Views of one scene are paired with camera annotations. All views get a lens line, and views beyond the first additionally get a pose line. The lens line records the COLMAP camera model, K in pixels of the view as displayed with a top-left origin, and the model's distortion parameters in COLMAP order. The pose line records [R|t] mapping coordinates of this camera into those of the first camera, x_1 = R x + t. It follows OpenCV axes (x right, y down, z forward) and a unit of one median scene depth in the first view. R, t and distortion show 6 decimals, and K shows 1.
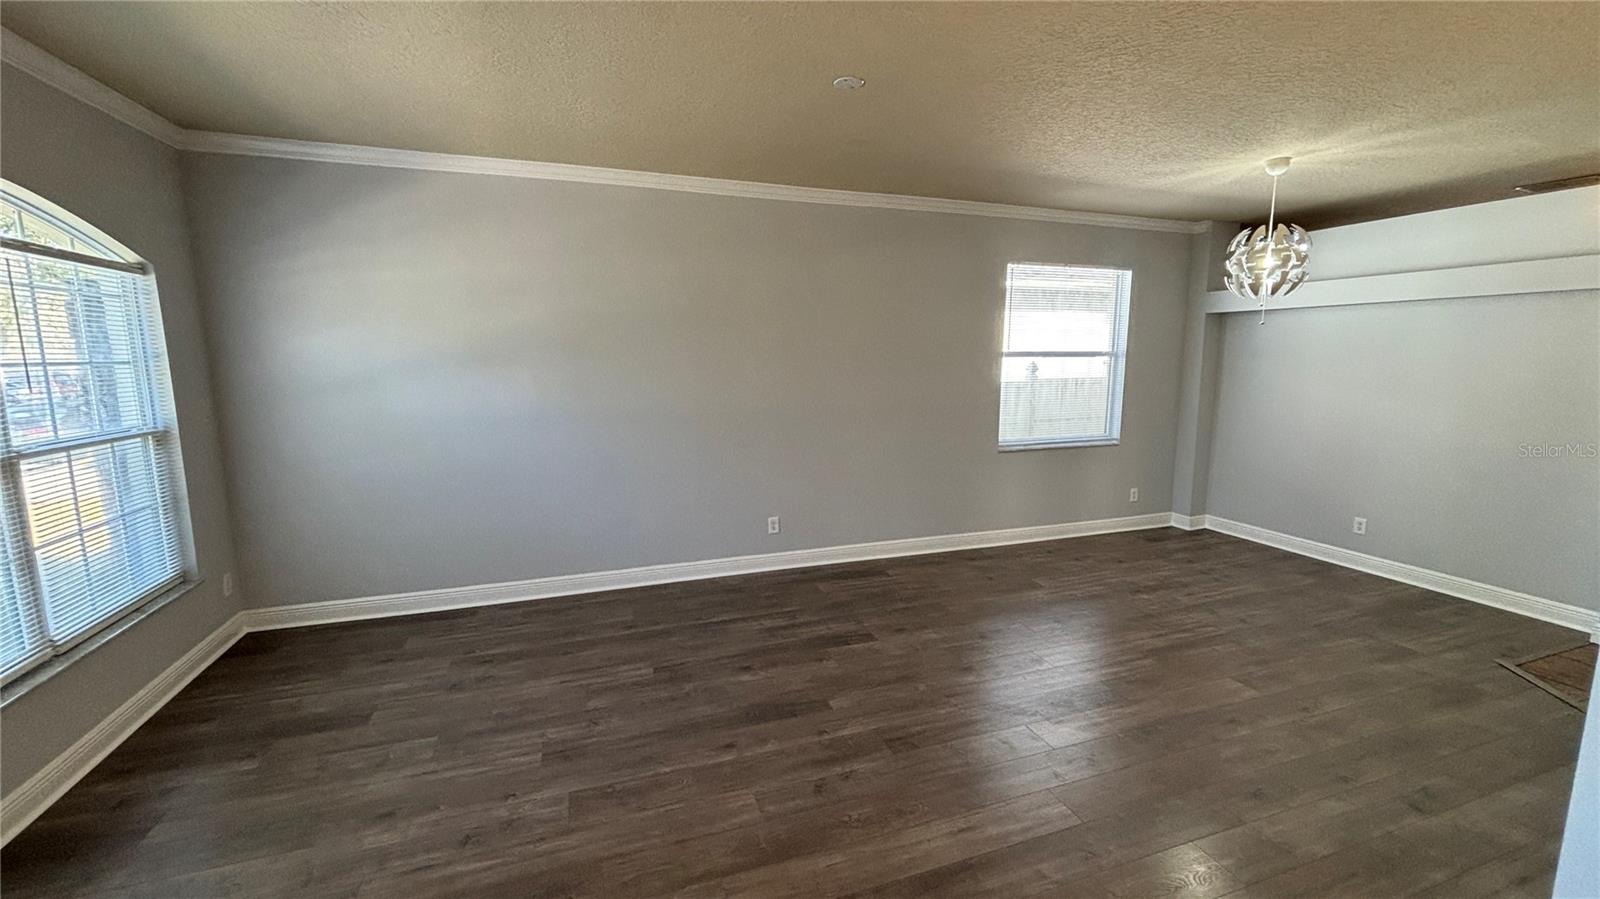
lens RADIAL K [[641.8, 0, 798.4], [0, 641.8, 449.0], [0, 0, 1]] dist [0.003150, -0.000691]
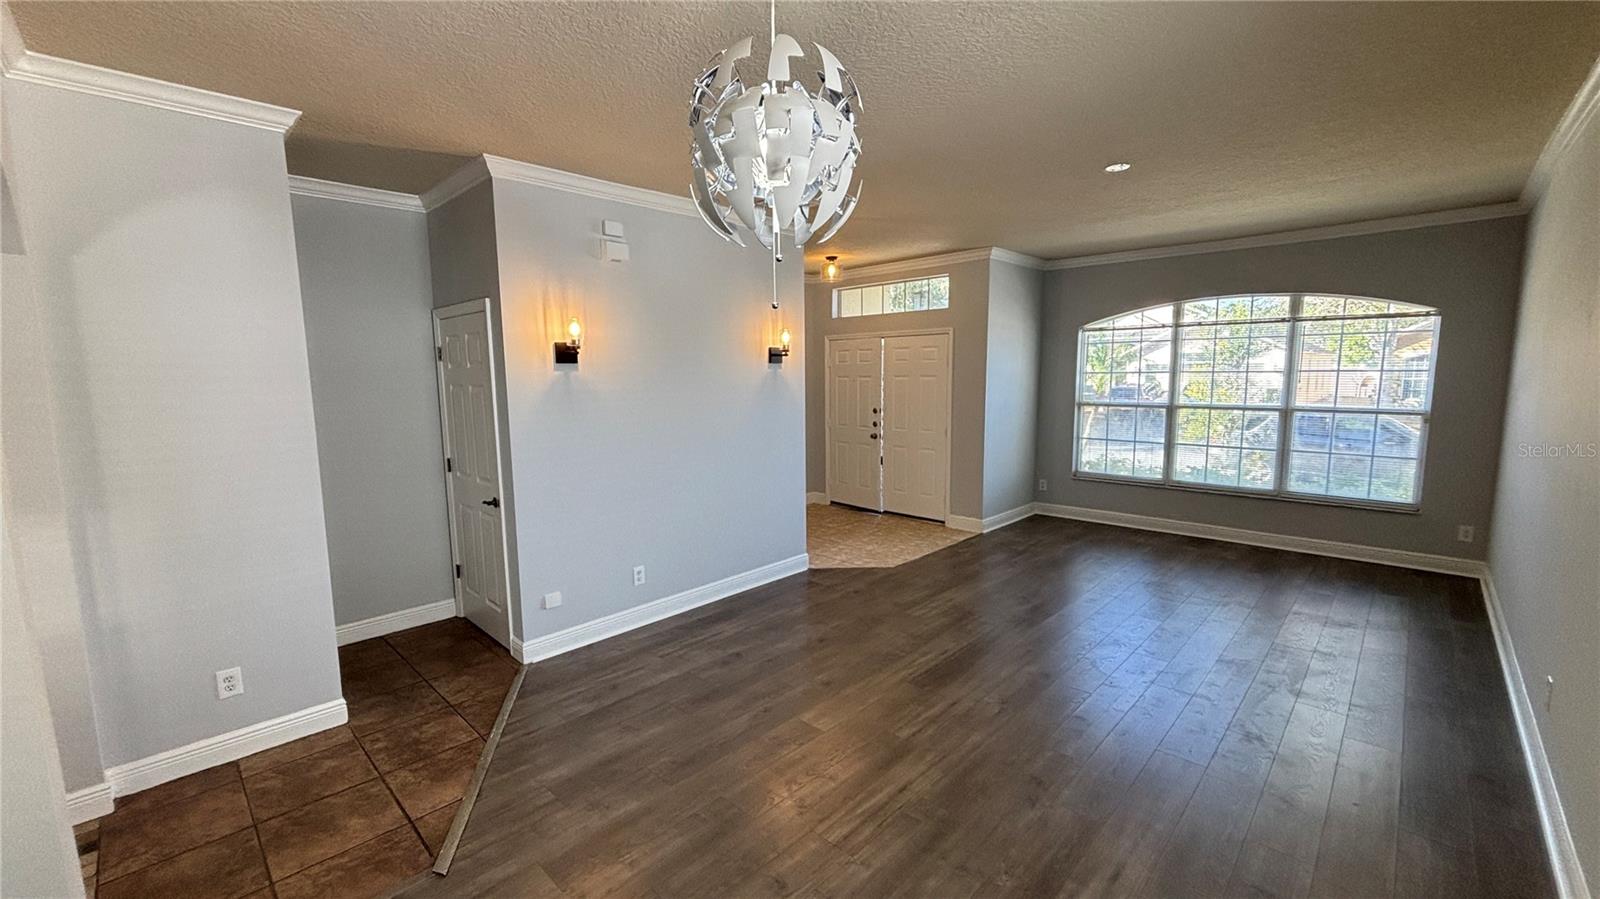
lens RADIAL K [[641.8, 0, 798.4], [0, 641.8, 449.0], [0, 0, 1]] dist [0.003150, -0.000691]
pose [[-0.892603, 0.063171, -0.446395, 0.926806], [-0.058349, 0.965621, 0.253321, -0.216432], [0.447051, 0.252162, -0.858231, 1.420903]]
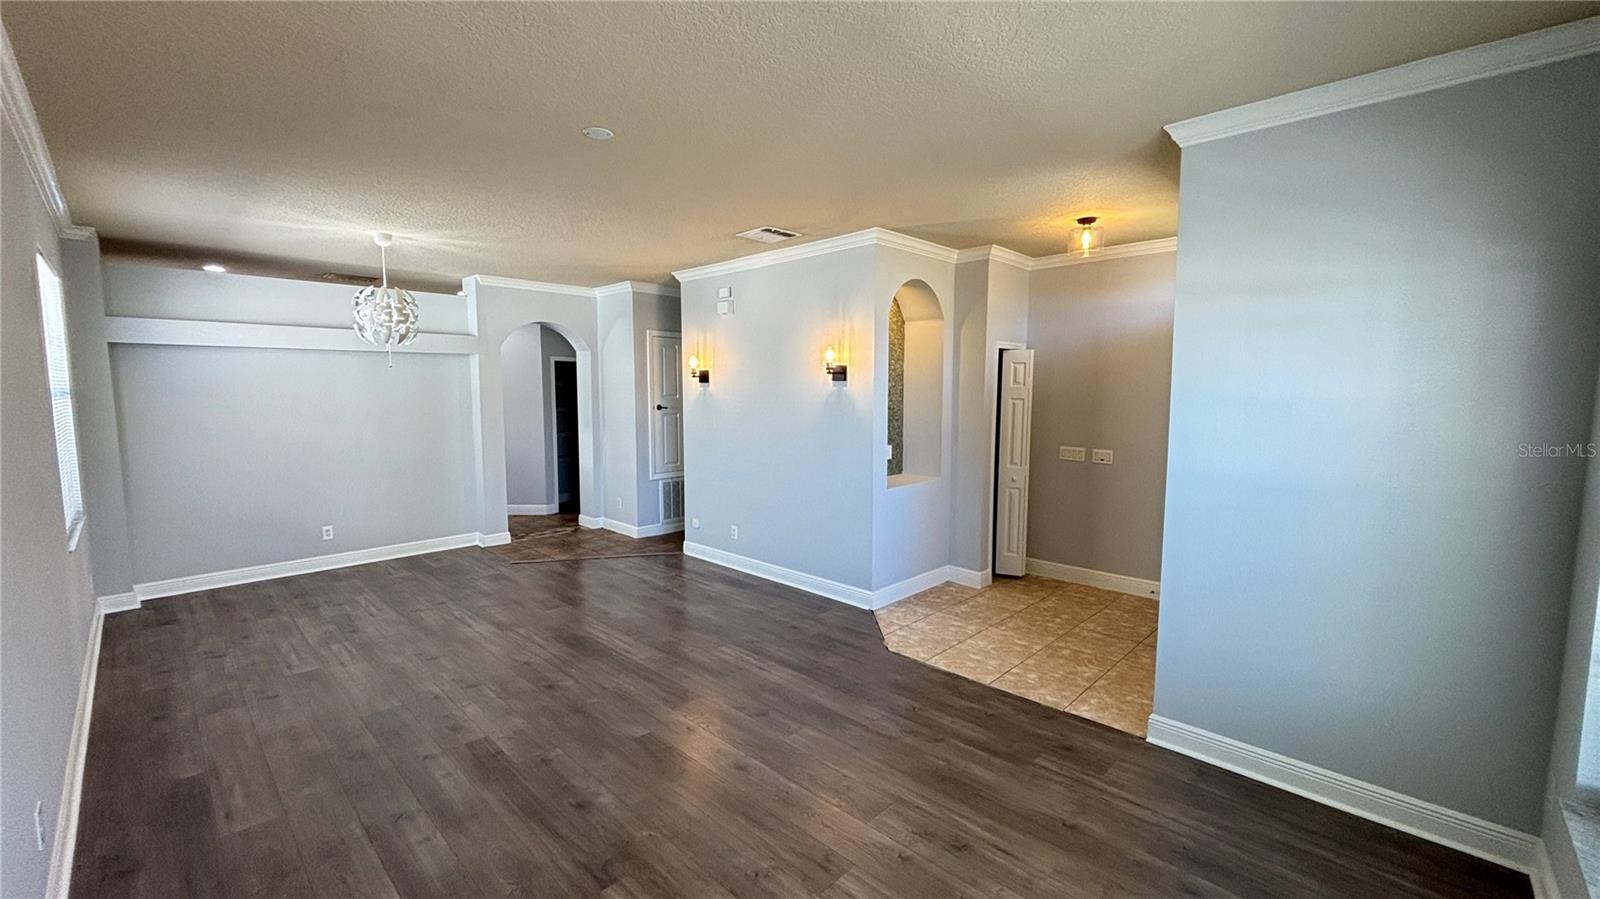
lens RADIAL K [[641.8, 0, 798.4], [0, 641.8, 449.0], [0, 0, 1]] dist [0.003150, -0.000691]
pose [[-0.438493, -0.086035, 0.894607, -0.731406], [0.135174, 0.977771, 0.160288, -0.137221], [-0.888511, 0.191212, -0.417116, 0.882198]]
